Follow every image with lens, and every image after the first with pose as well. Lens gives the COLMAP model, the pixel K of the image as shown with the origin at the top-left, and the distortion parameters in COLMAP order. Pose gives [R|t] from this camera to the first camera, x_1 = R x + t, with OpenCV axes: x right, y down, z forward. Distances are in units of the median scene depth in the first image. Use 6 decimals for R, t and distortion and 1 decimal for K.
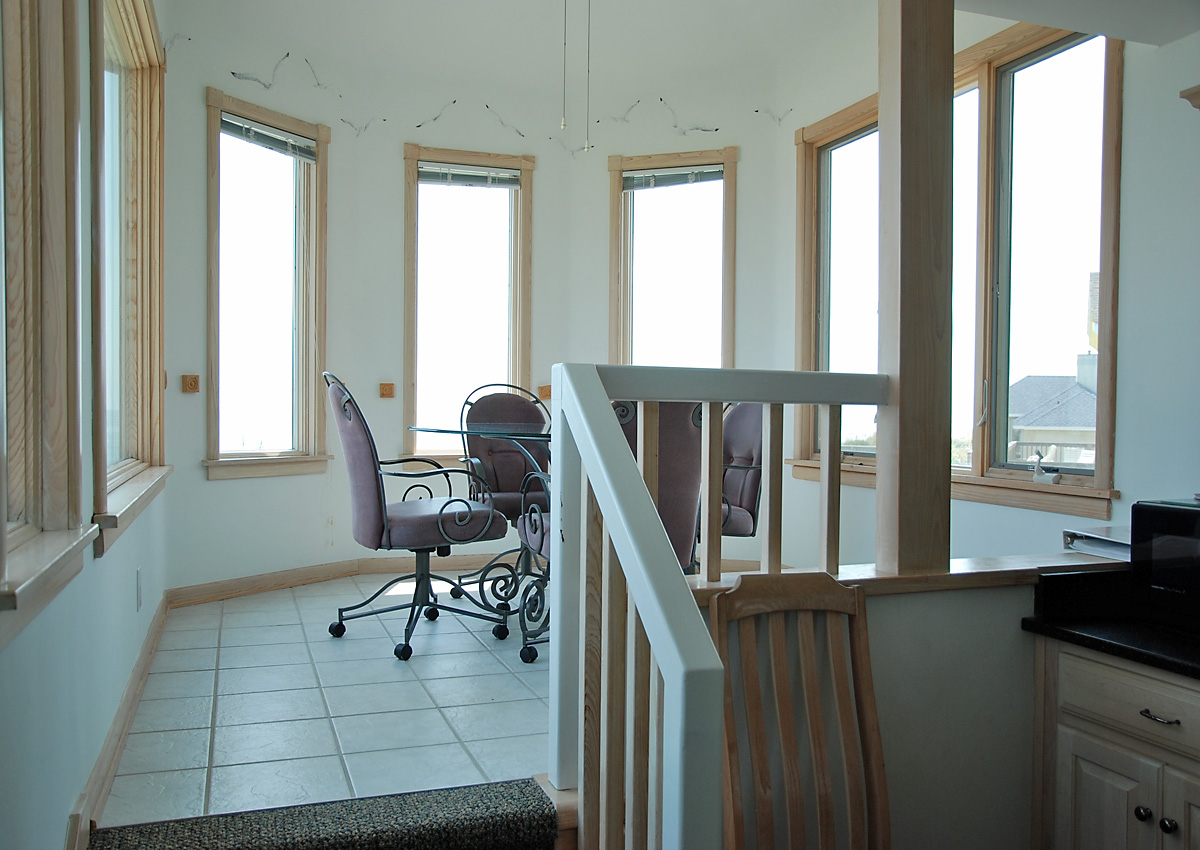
lens RADIAL K [[1131.6, 0, 600.0], [0, 1131.6, 425.0], [0, 0, 1]] dist [-0.011341, -0.006179]
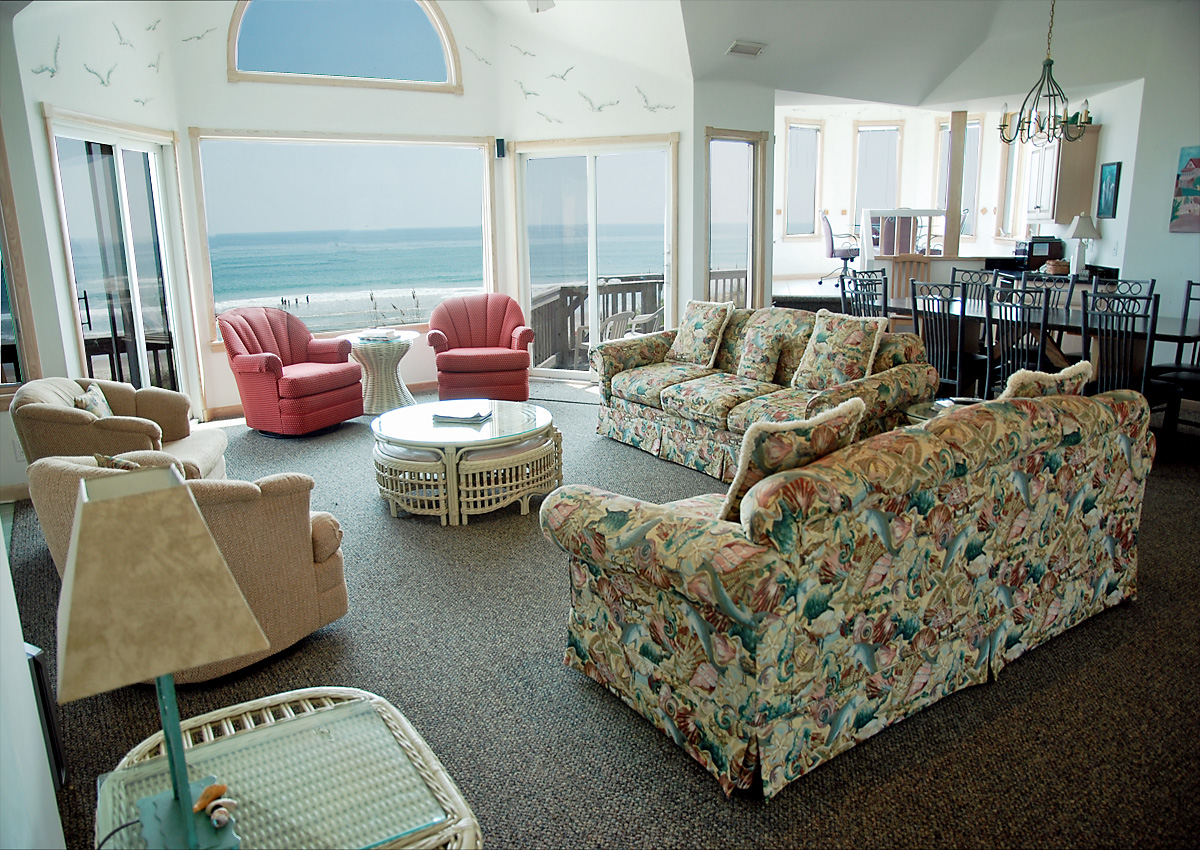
lens RADIAL K [[884.5, 0, 600.0], [0, 884.5, 425.0], [0, 0, 1]] dist [-0.118088, 0.126054]
pose [[0.876210, 0.089729, -0.473502, 0.514970], [0.012439, 0.977976, 0.208345, 0.038583], [0.481768, -0.188444, 0.855797, -1.805254]]
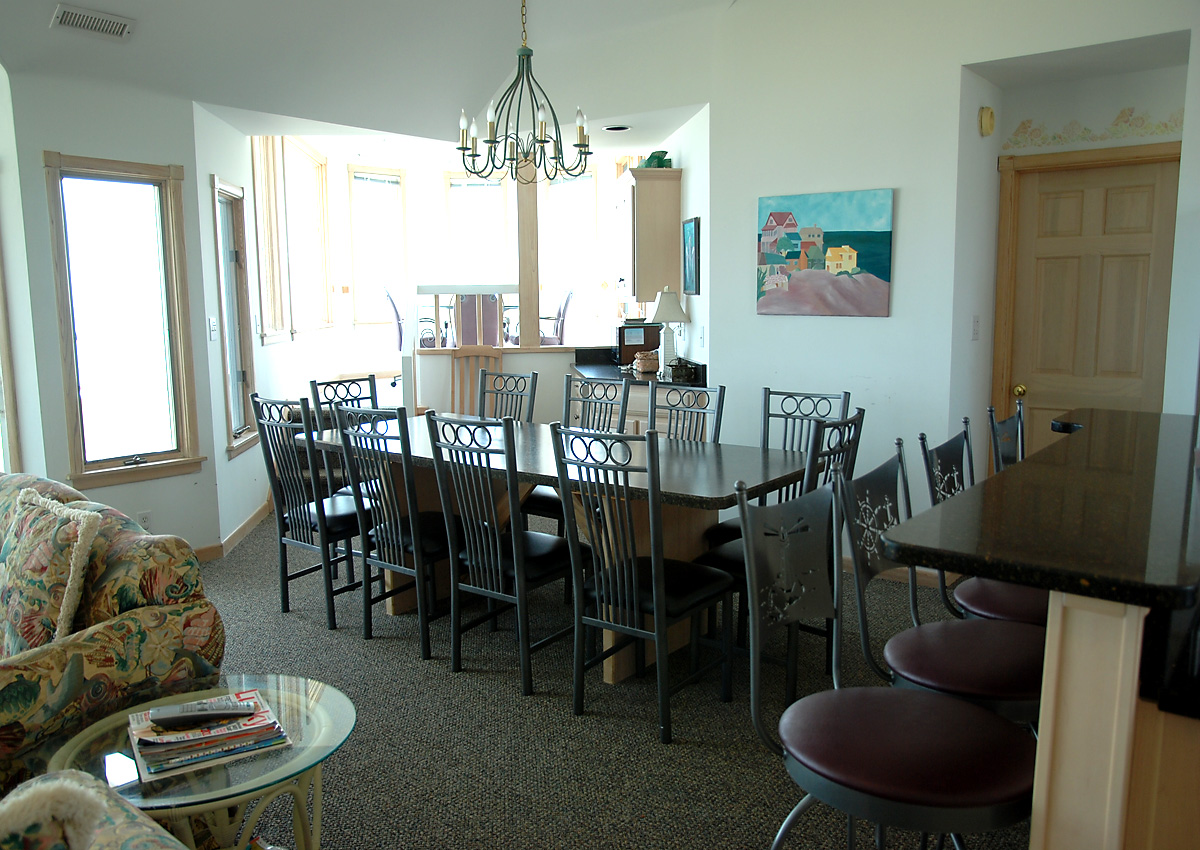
lens RADIAL K [[982.7, 0, 600.0], [0, 982.7, 425.0], [0, 0, 1]] dist [0.004649, 0.002186]
pose [[0.978575, 0.003144, -0.205869, 0.722857], [0.021038, 0.993123, 0.115171, 0.025327], [0.204815, -0.117034, 0.971779, -1.148662]]
